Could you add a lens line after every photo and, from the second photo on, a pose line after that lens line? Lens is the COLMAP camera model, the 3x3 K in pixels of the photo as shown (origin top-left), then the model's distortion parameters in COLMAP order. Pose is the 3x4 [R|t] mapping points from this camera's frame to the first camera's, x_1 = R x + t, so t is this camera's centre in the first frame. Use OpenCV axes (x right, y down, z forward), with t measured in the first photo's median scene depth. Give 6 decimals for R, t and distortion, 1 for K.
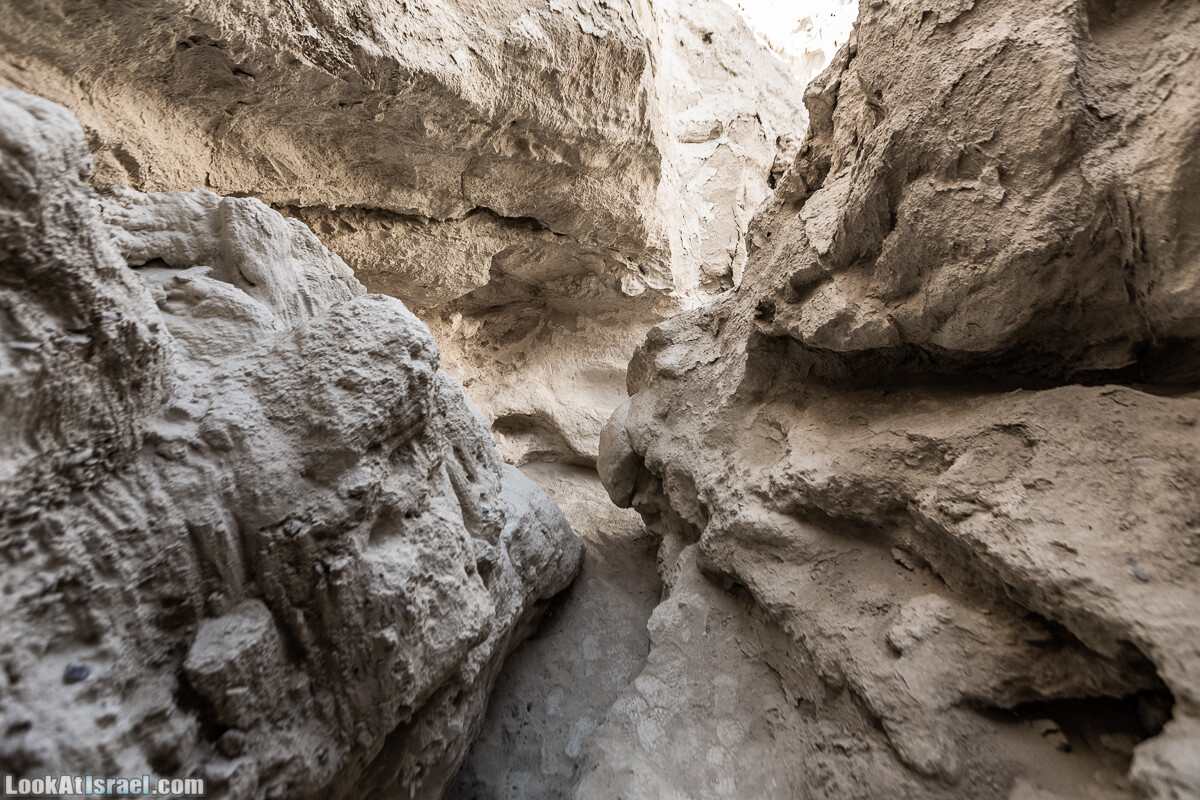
lens RADIAL K [[555.3, 0, 599.7], [0, 555.3, 401.0], [0, 0, 1]] dist [0.003764, 0.000359]
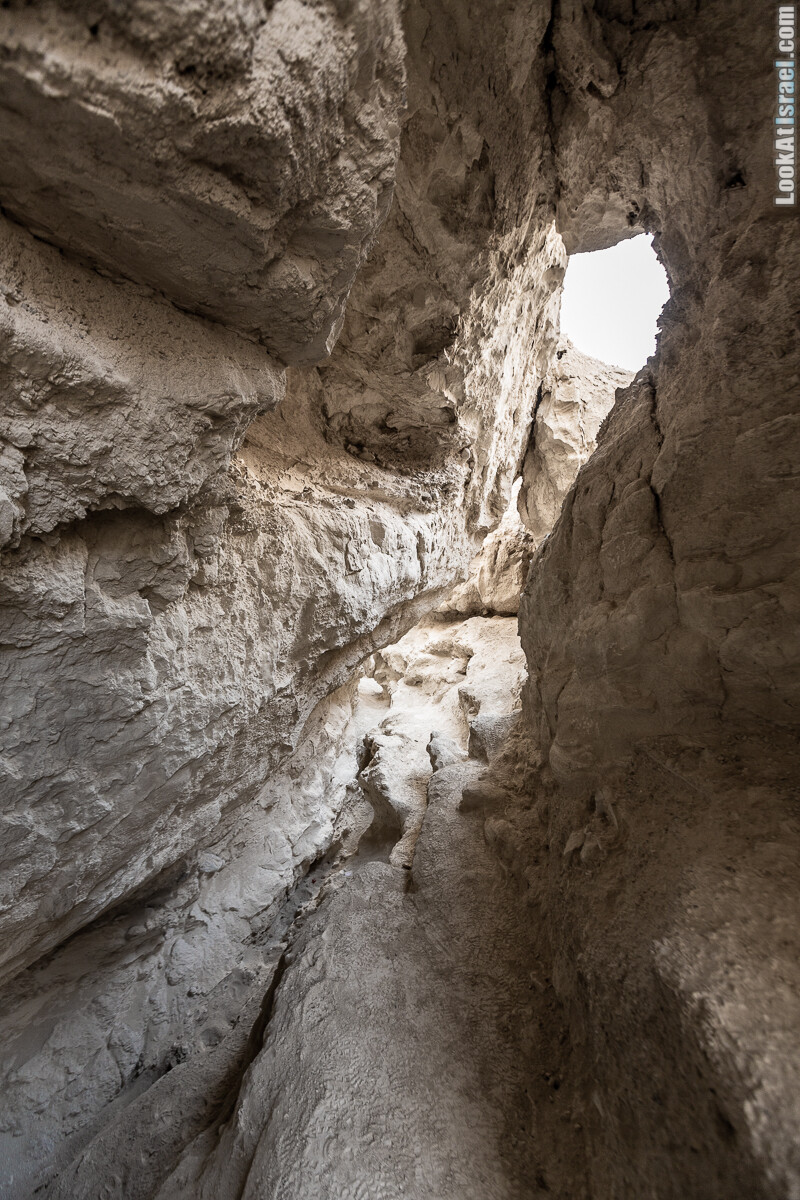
lens RADIAL K [[555.3, 0, 399.9], [0, 555.3, 601.0], [0, 0, 1]] dist [0.003764, 0.000359]
pose [[0.970934, -0.006455, 0.239260, -0.943503], [0.035663, 0.992379, -0.117951, 0.345039], [-0.236675, 0.123055, 0.963765, -3.274780]]
